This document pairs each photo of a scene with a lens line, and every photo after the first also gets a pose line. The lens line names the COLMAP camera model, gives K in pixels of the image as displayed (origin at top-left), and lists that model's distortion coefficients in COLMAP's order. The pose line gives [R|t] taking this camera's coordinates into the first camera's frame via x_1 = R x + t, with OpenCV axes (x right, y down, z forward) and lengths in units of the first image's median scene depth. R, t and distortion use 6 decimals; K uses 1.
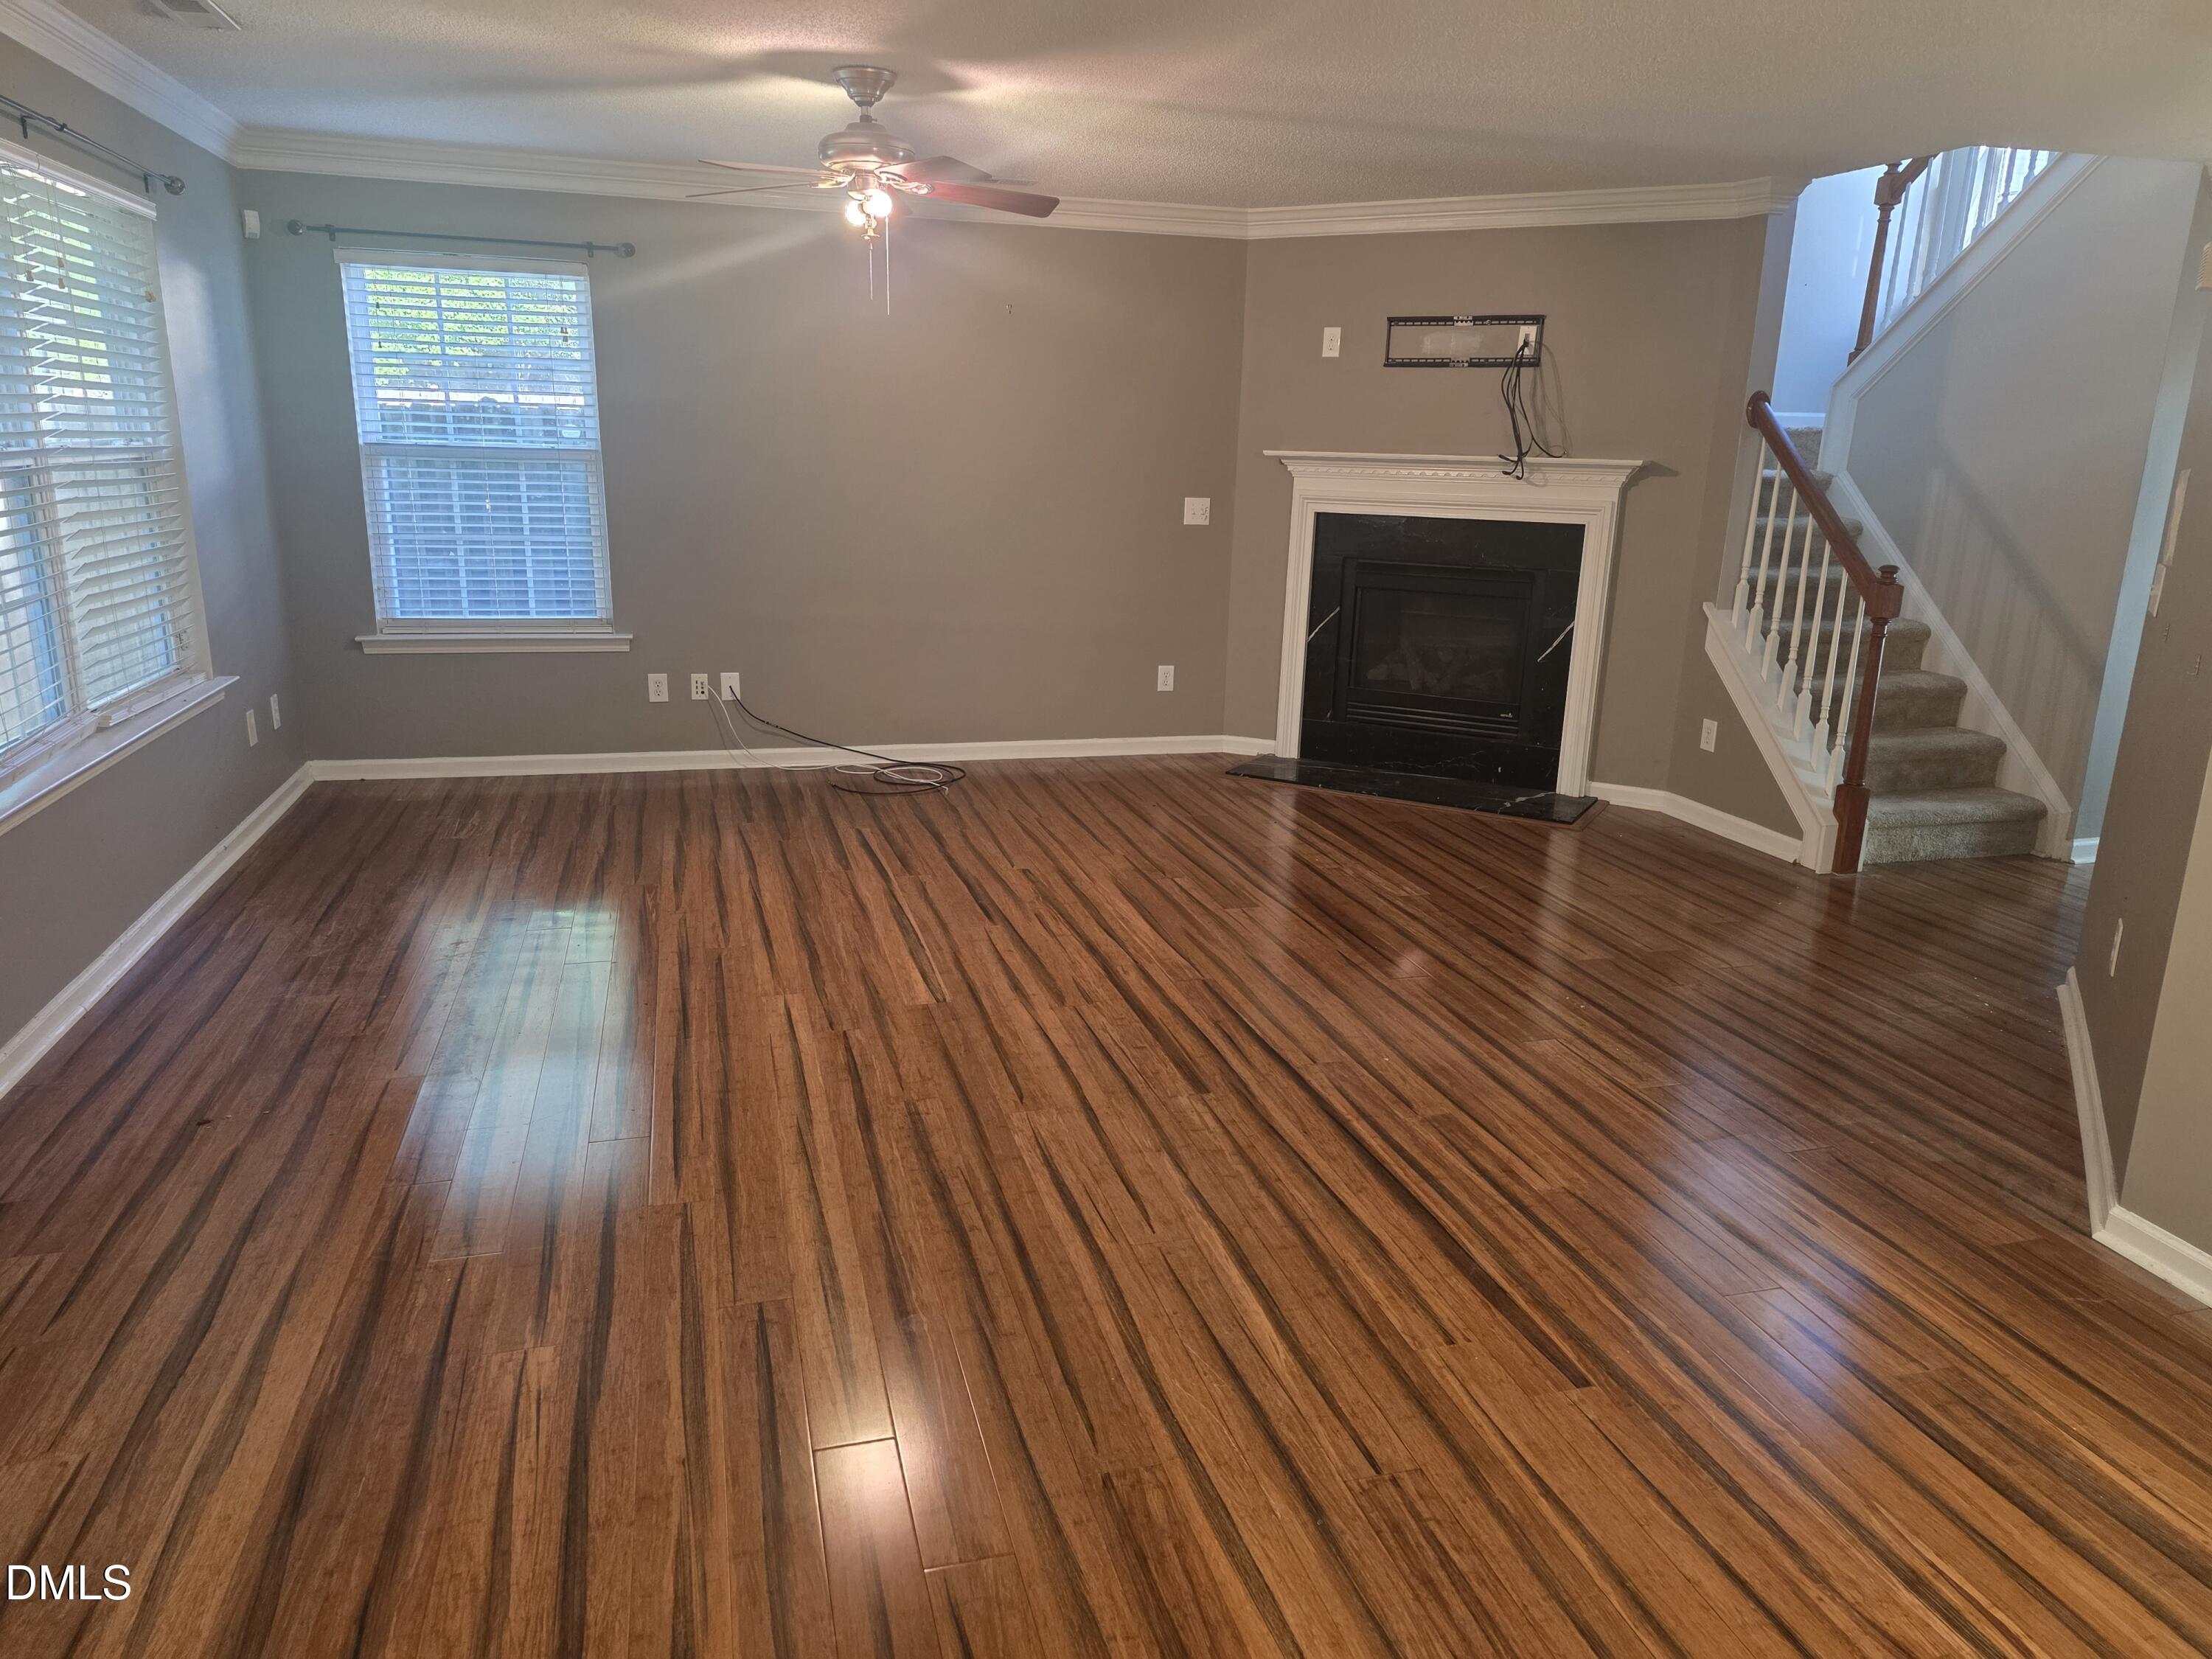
lens RADIAL K [[1496.6, 0, 1100.7], [0, 1496.6, 825.3], [0, 0, 1]] dist [0.053607, -0.007268]
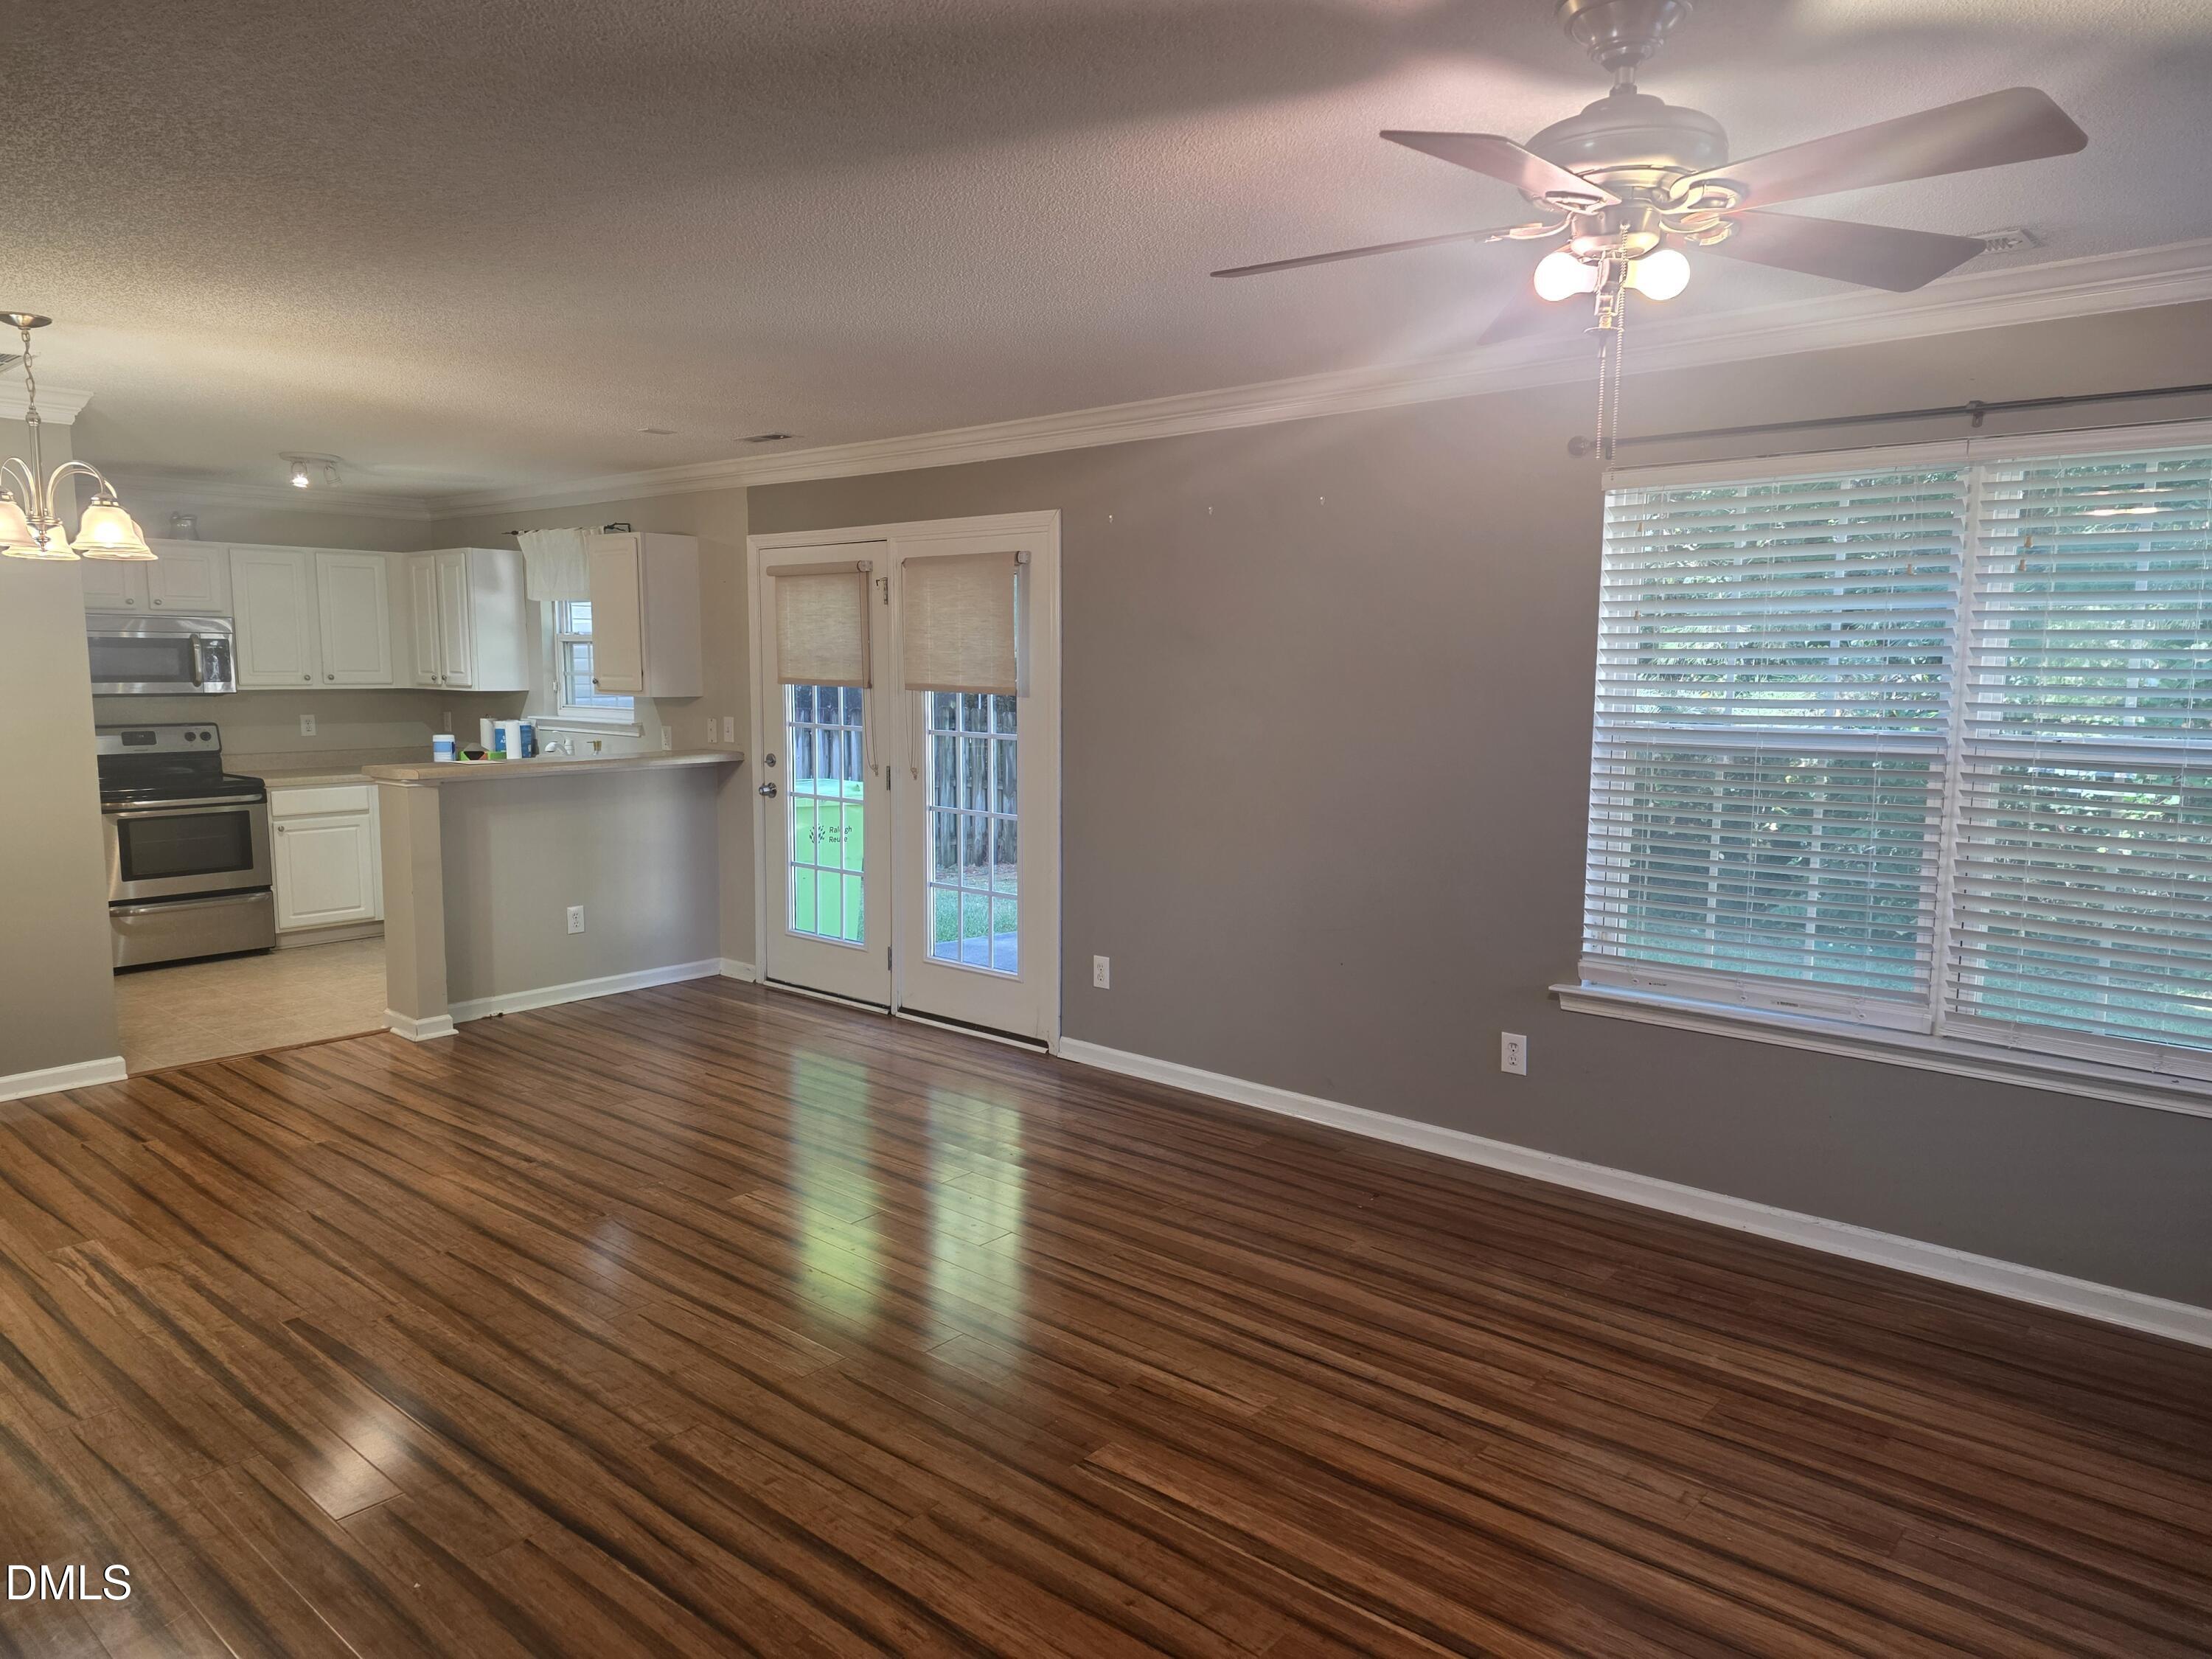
lens RADIAL K [[1496.6, 0, 1096.2], [0, 1496.6, 830.9], [0, 0, 1]] dist [0.053607, -0.007268]
pose [[-0.843456, 0.038742, -0.535799, 0.303138], [-0.155969, 0.936771, 0.313262, -0.452145], [0.514057, 0.347791, -0.784083, 1.664085]]
